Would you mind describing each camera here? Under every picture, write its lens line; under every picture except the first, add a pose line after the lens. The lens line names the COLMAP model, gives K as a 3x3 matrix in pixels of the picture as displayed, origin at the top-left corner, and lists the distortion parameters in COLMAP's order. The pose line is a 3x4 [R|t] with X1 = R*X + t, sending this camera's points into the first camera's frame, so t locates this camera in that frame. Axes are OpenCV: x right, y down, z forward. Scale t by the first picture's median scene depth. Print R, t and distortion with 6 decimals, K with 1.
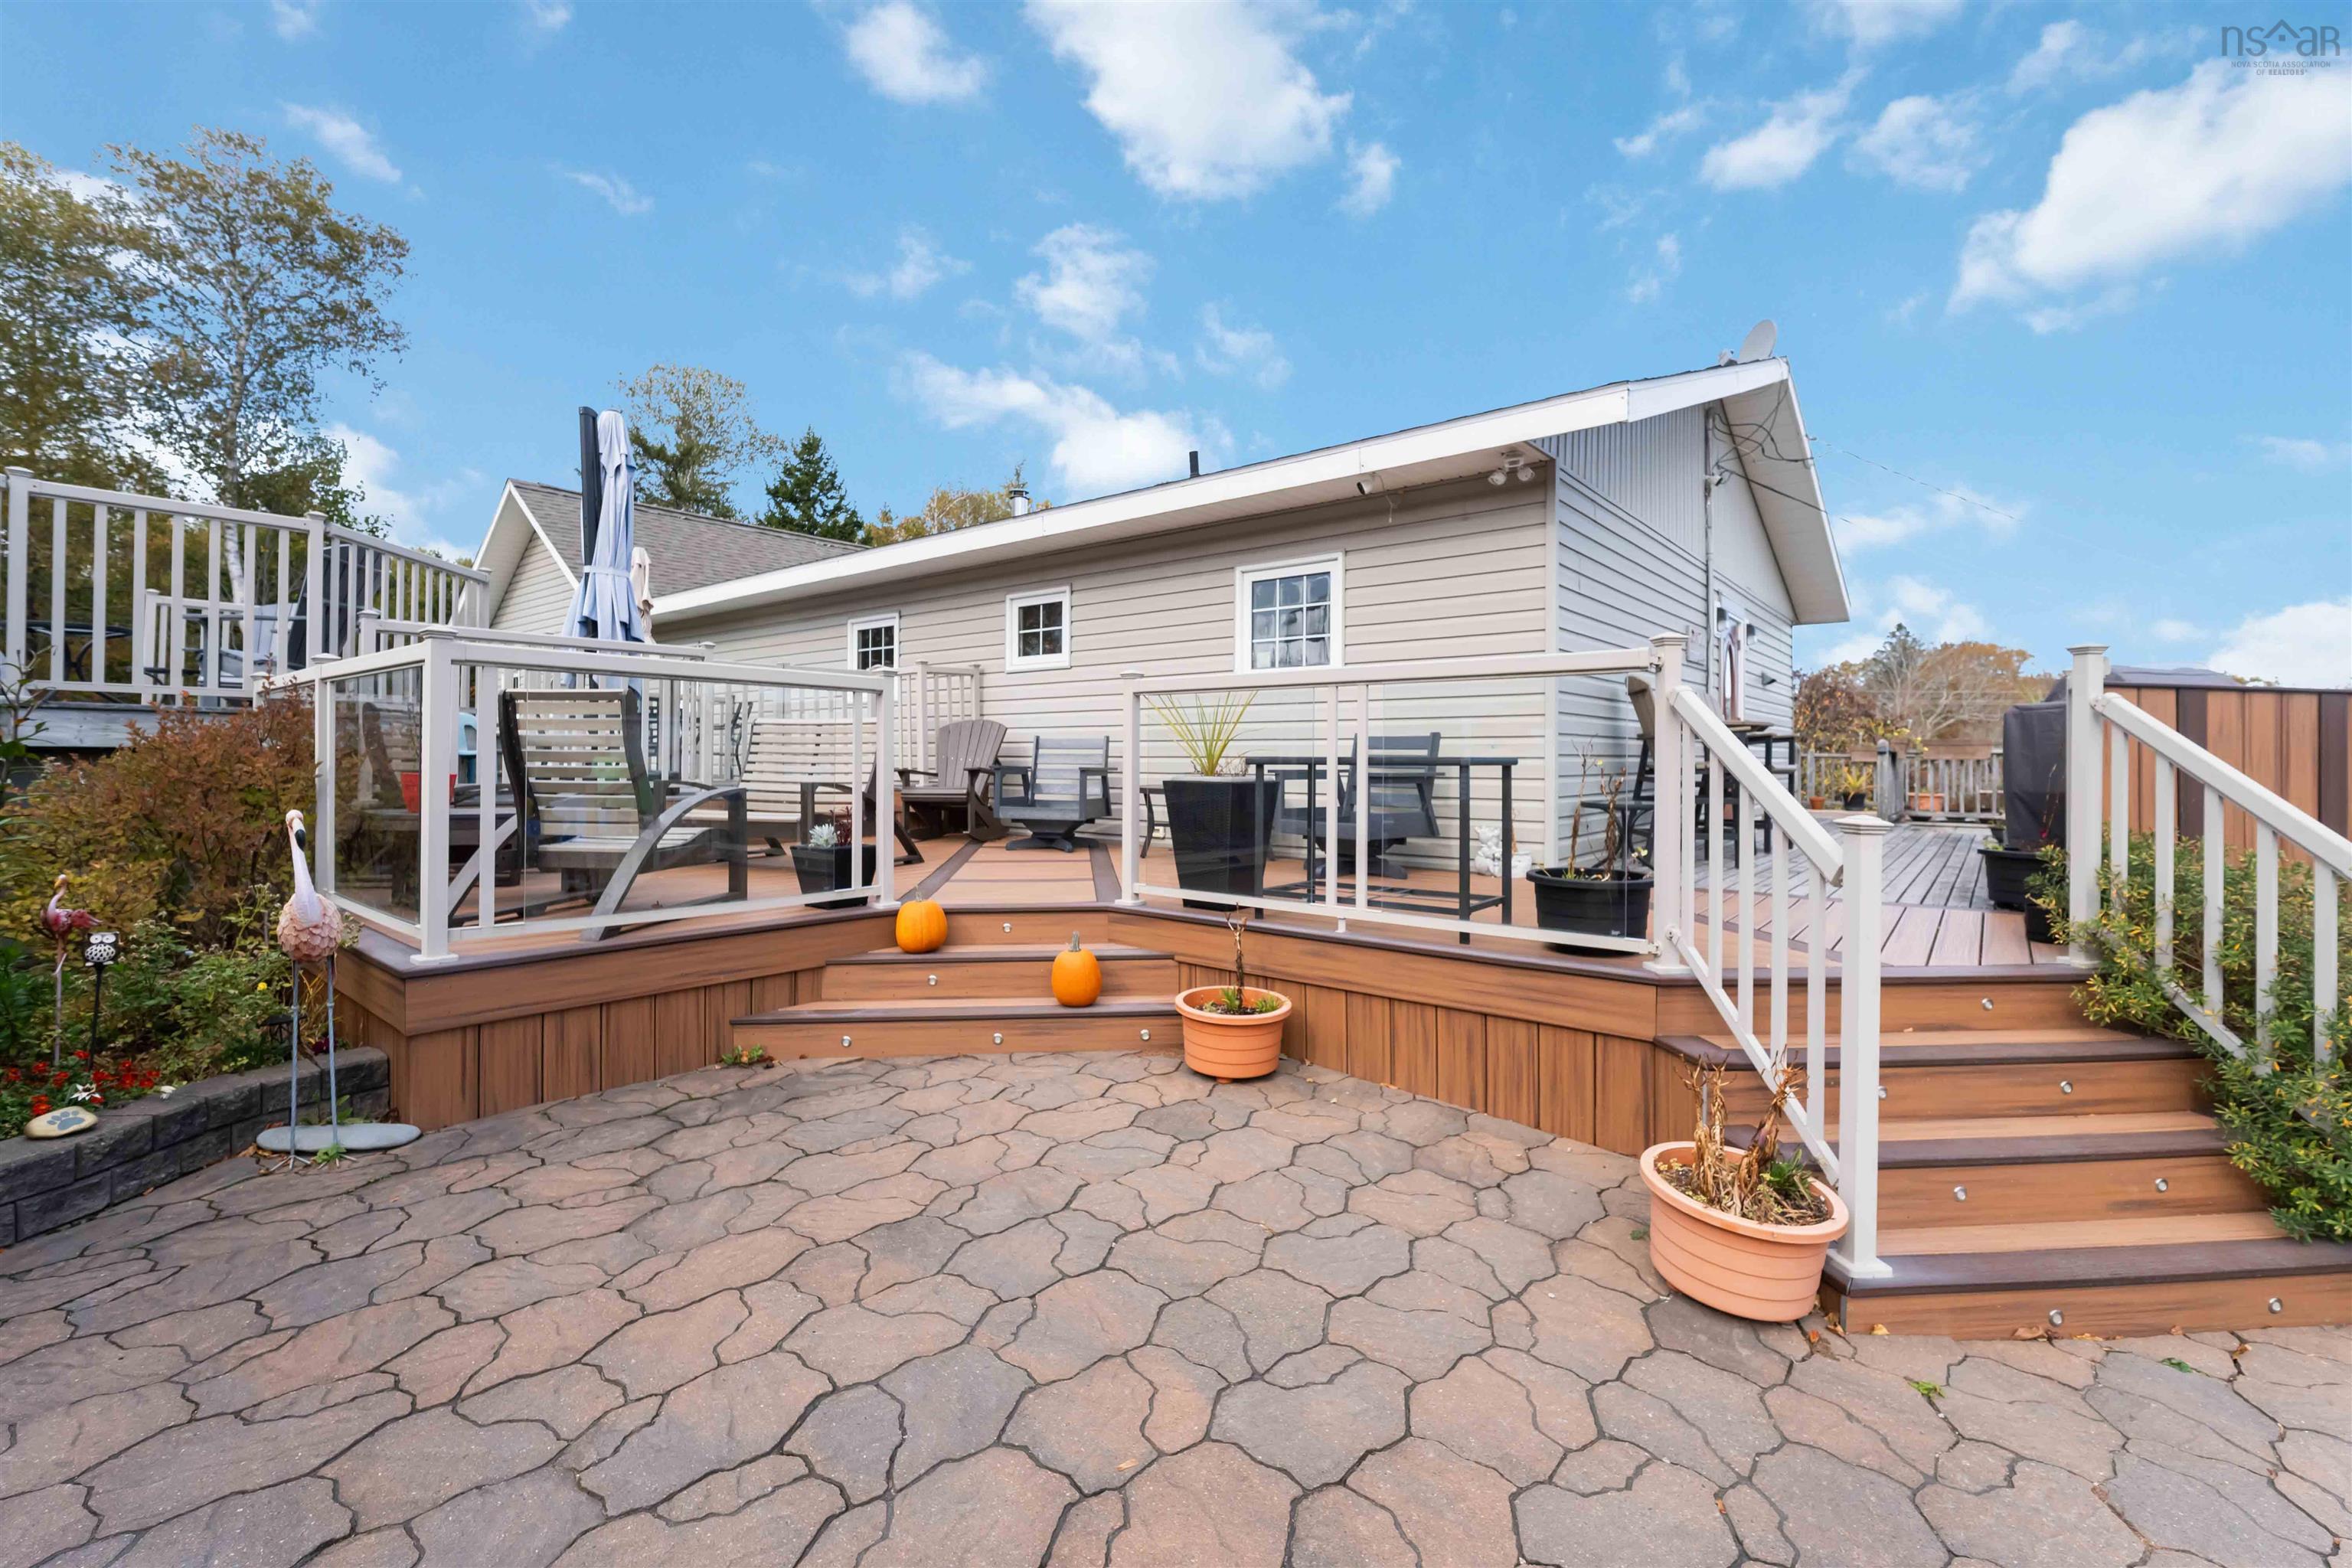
lens RADIAL K [[1020.1, 0, 1191.8], [0, 1020.1, 764.1], [0, 0, 1]] dist [-0.015447, 0.000102]
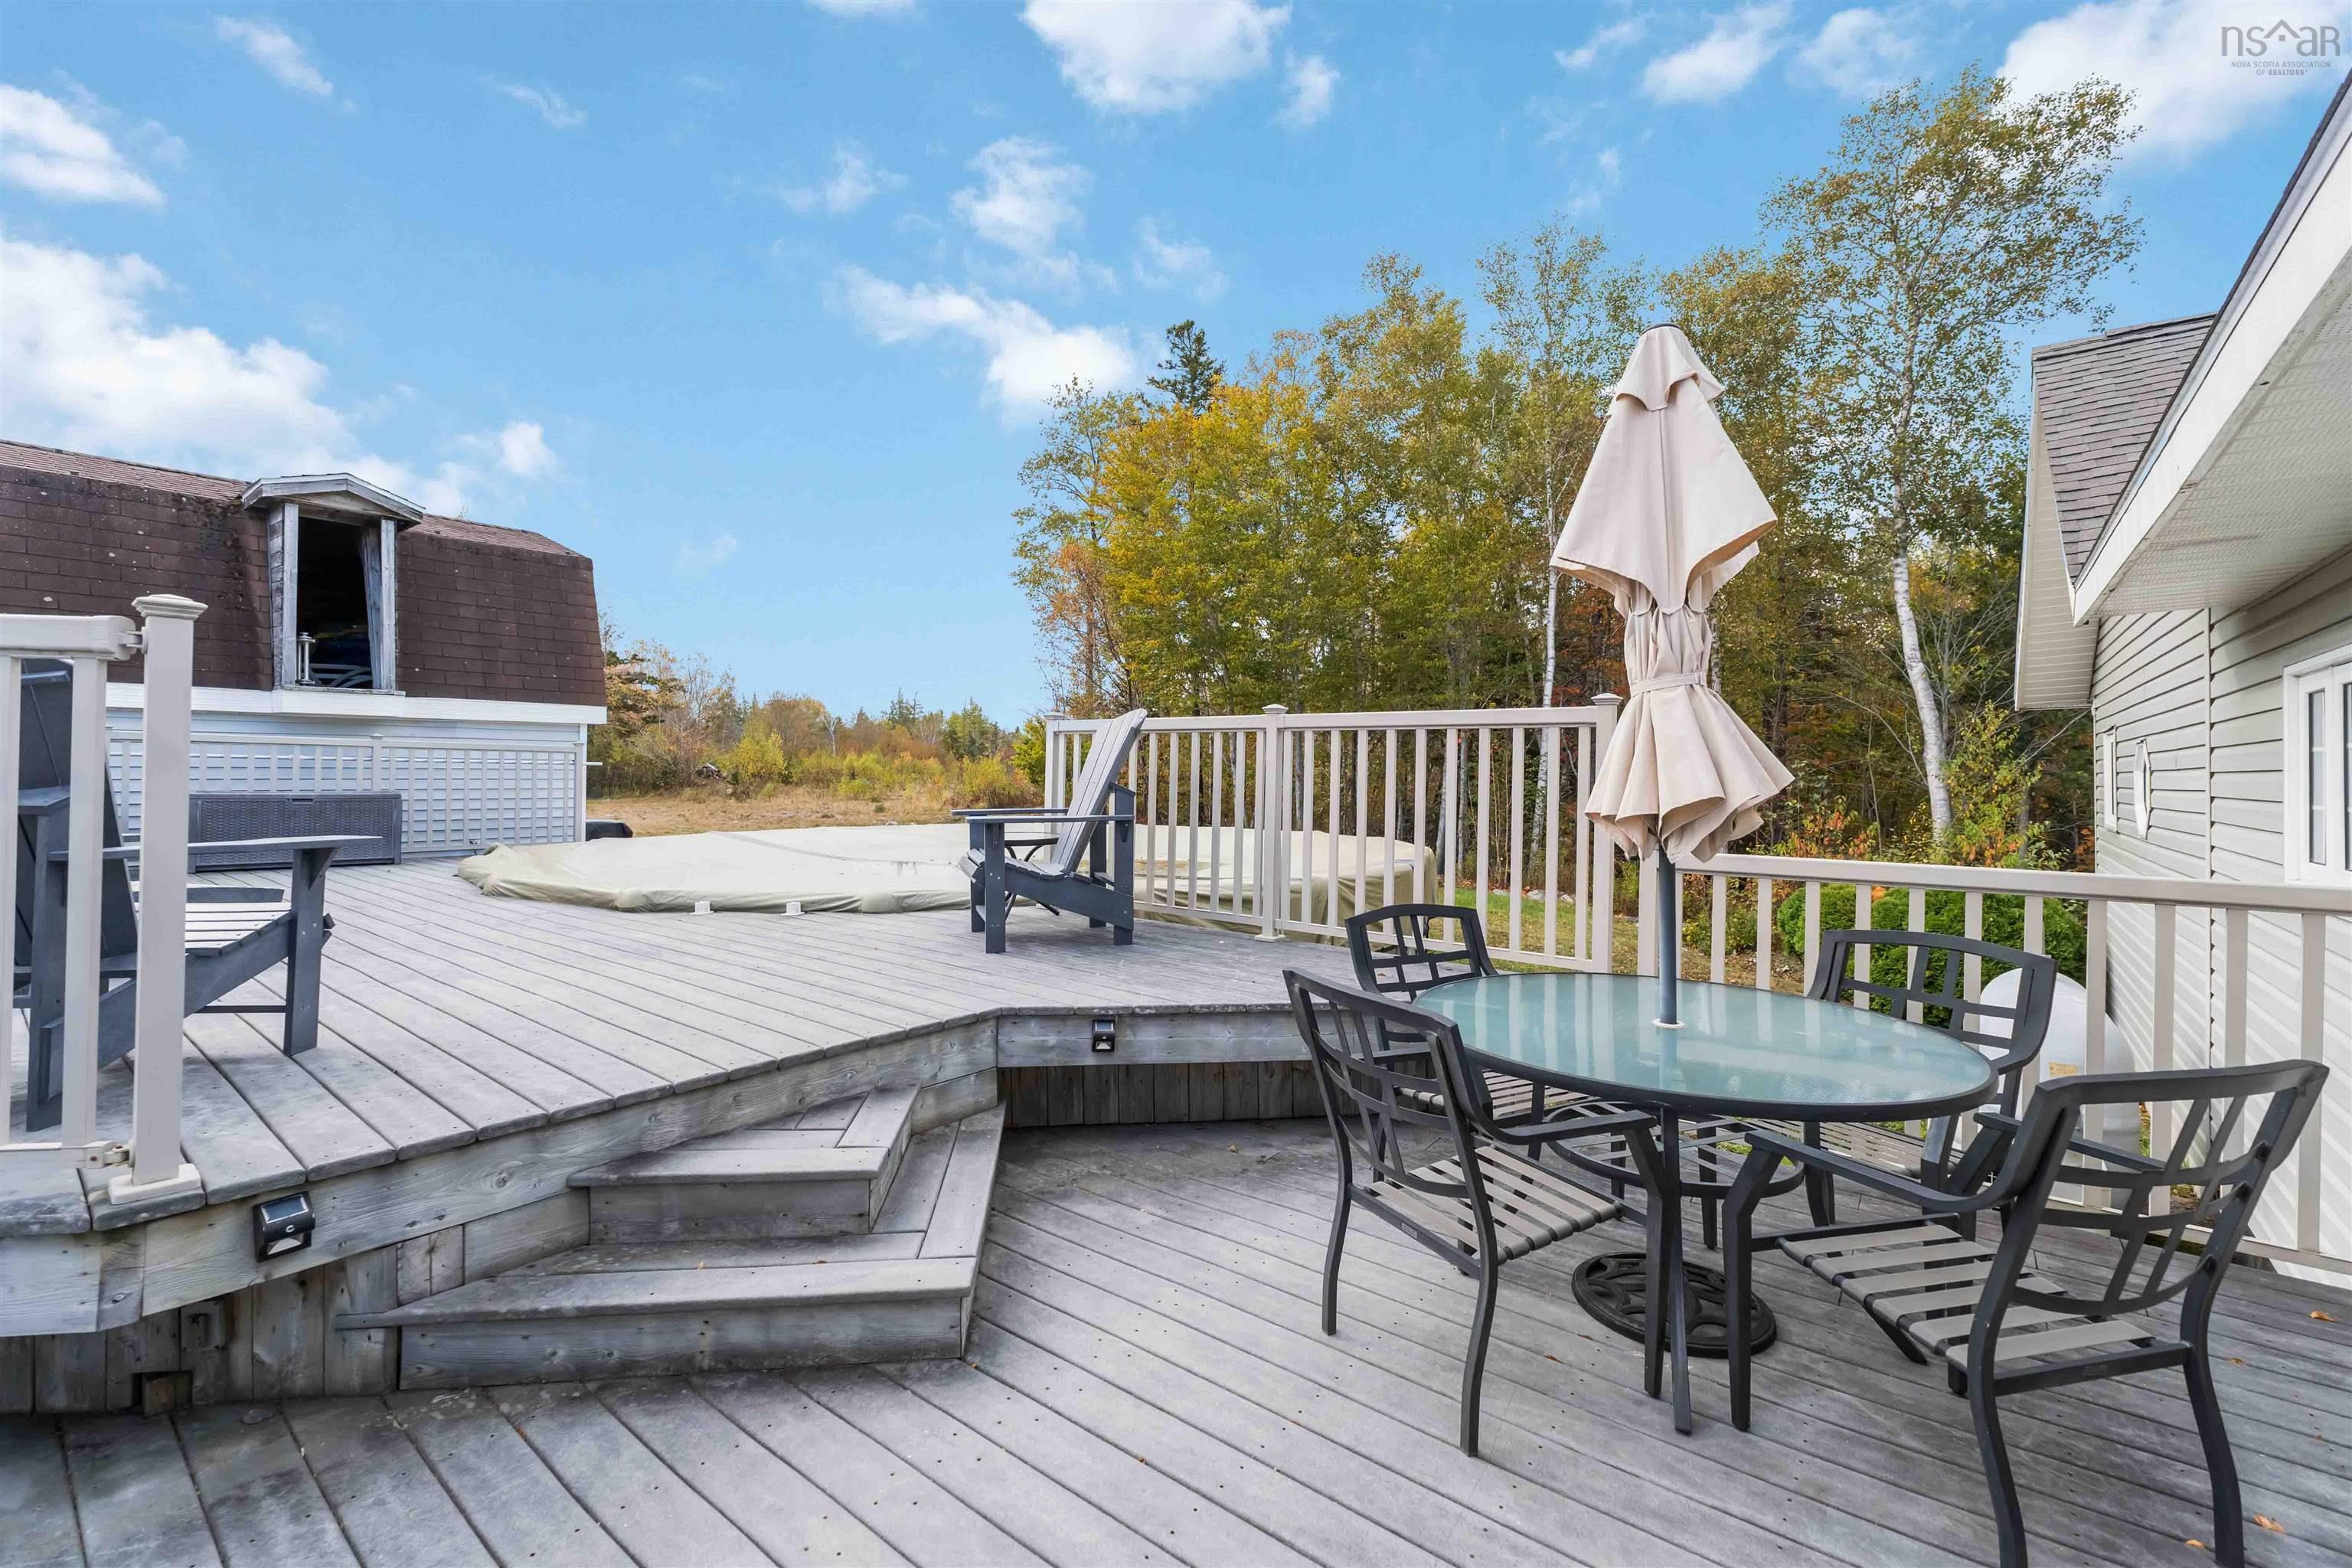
lens RADIAL K [[993.4, 0, 1185.9], [0, 993.4, 757.7], [0, 0, 1]] dist [0.001871, 0.004652]
pose [[0.018115, -0.030774, -0.999362, -0.355841], [-0.003932, 0.999516, -0.030850, -0.119572], [0.999828, 0.004488, 0.017986, 1.031295]]
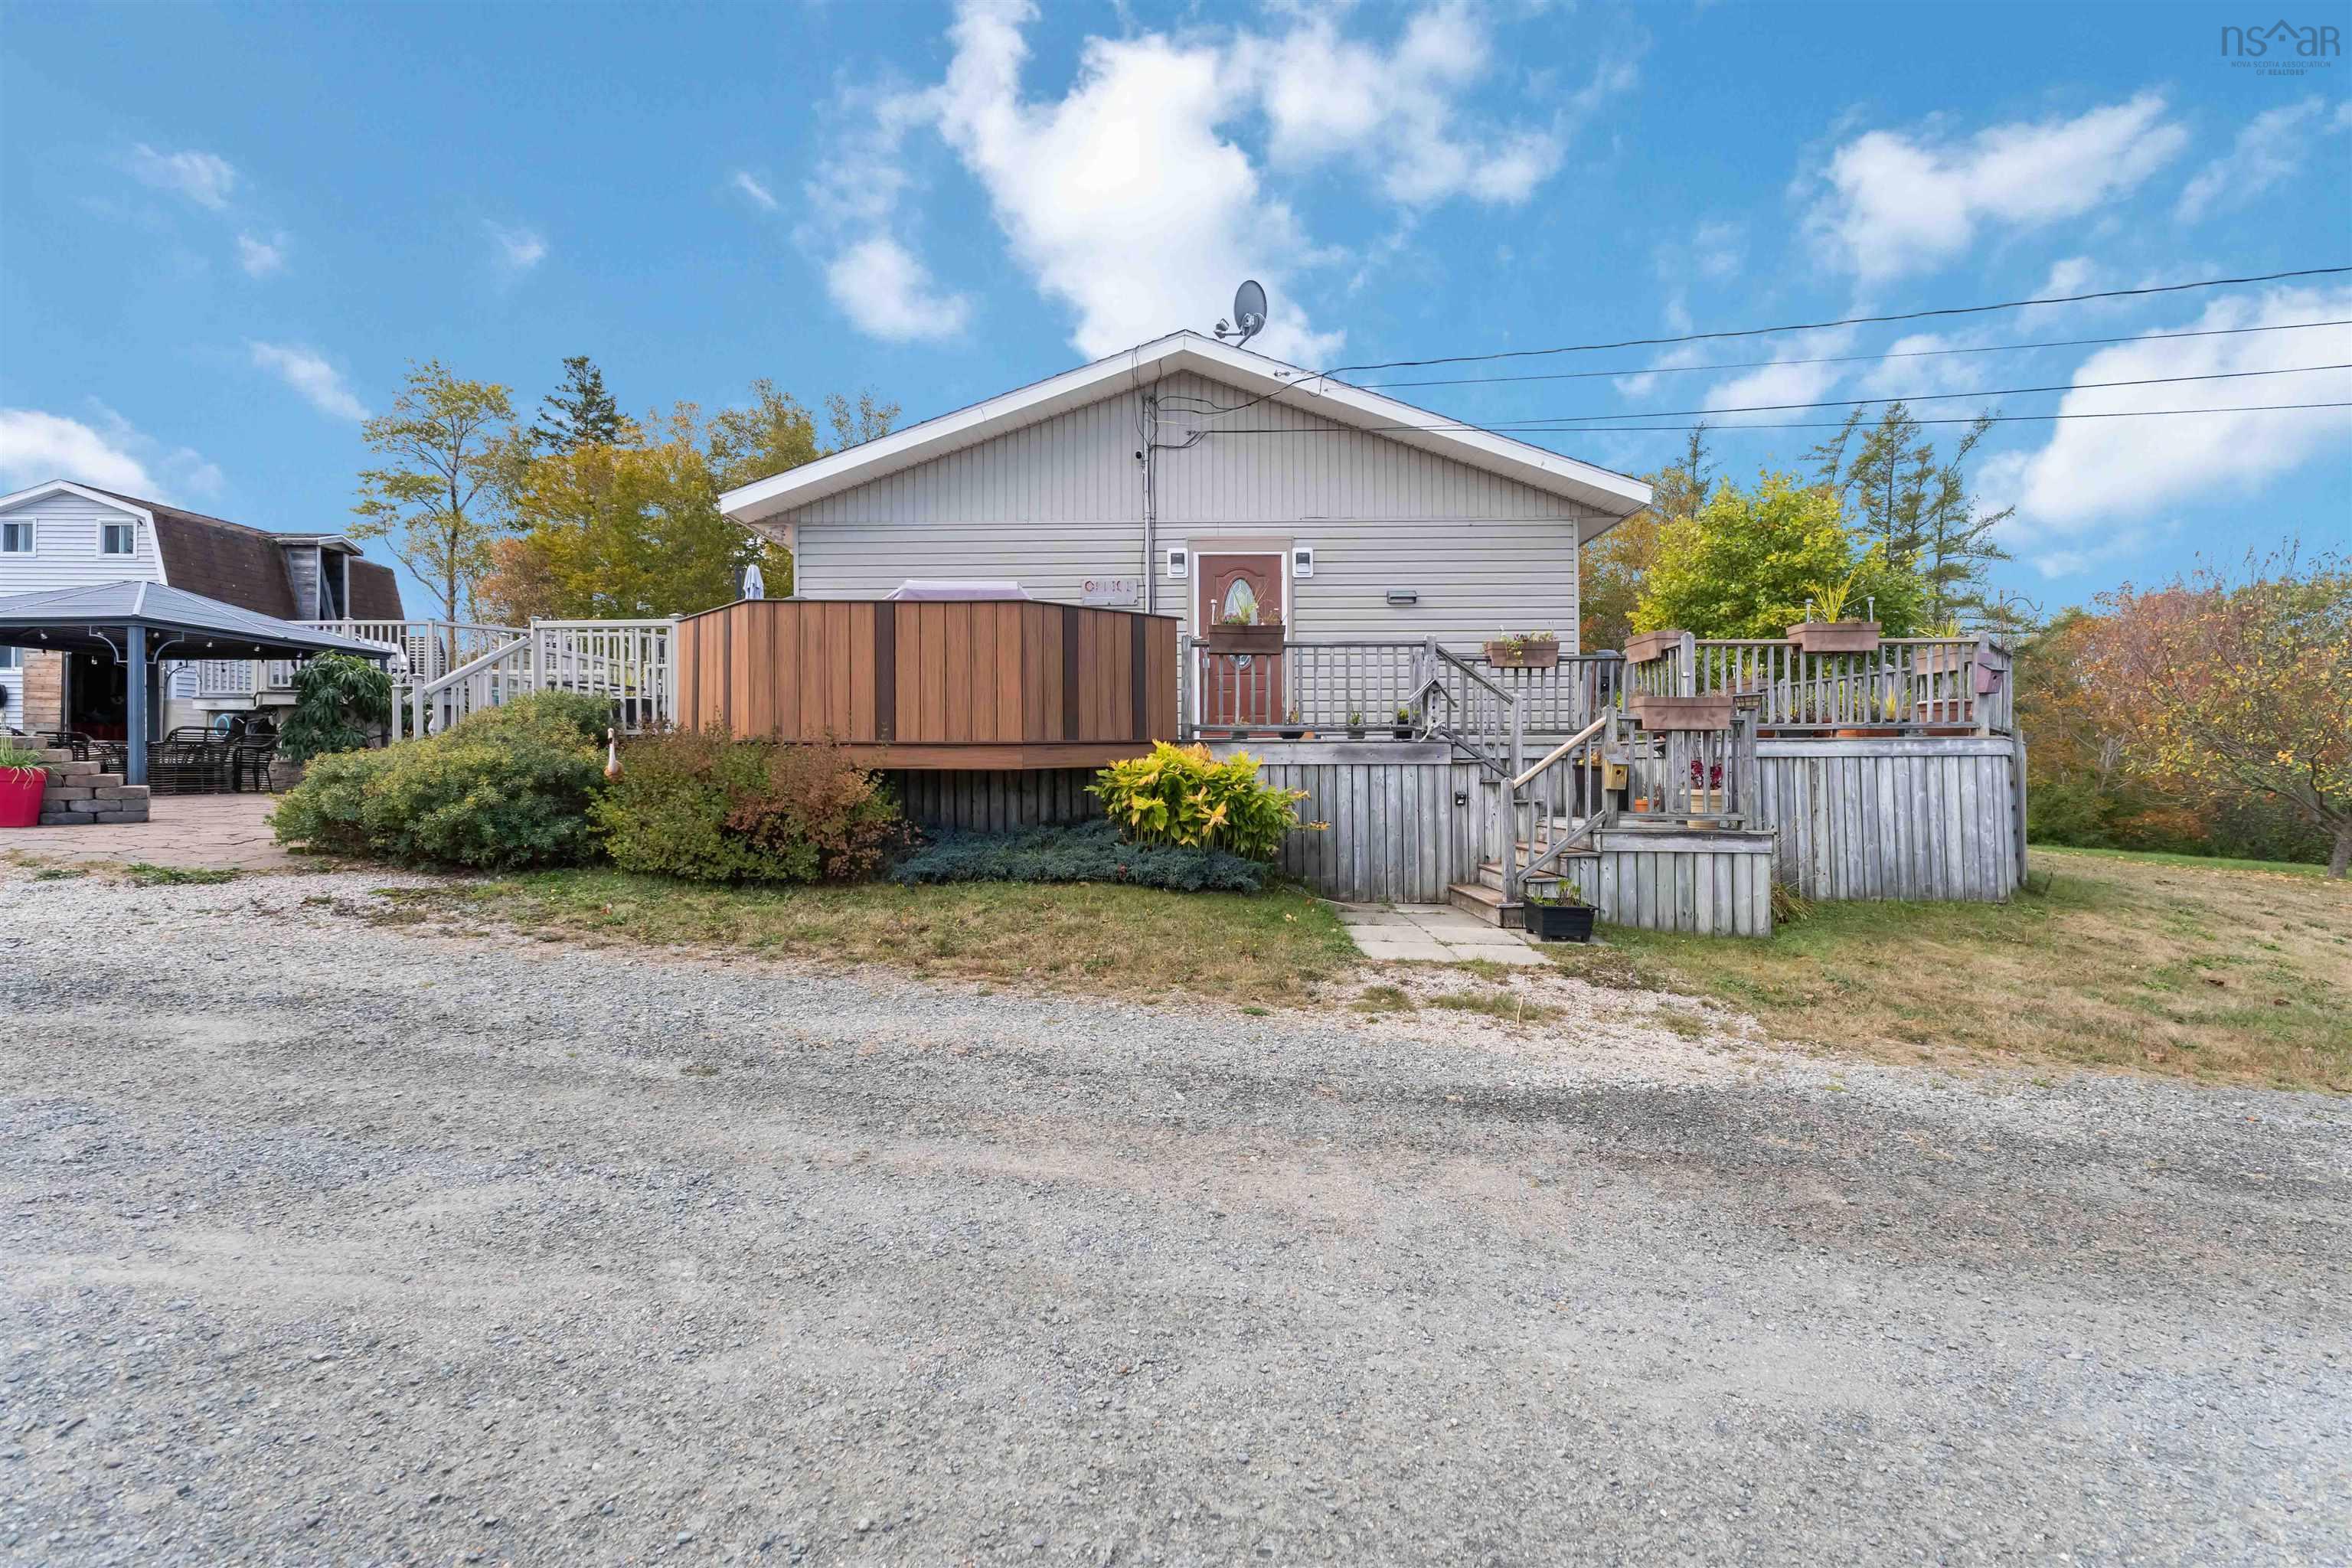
lens RADIAL K [[1020.1, 0, 1191.8], [0, 1020.1, 764.1], [0, 0, 1]] dist [-0.015447, 0.000102]
pose [[0.629164, -0.012448, -0.777173, 1.571837], [0.007078, 0.999922, -0.010285, 0.118478], [0.777240, 0.000970, 0.629203, 0.267091]]
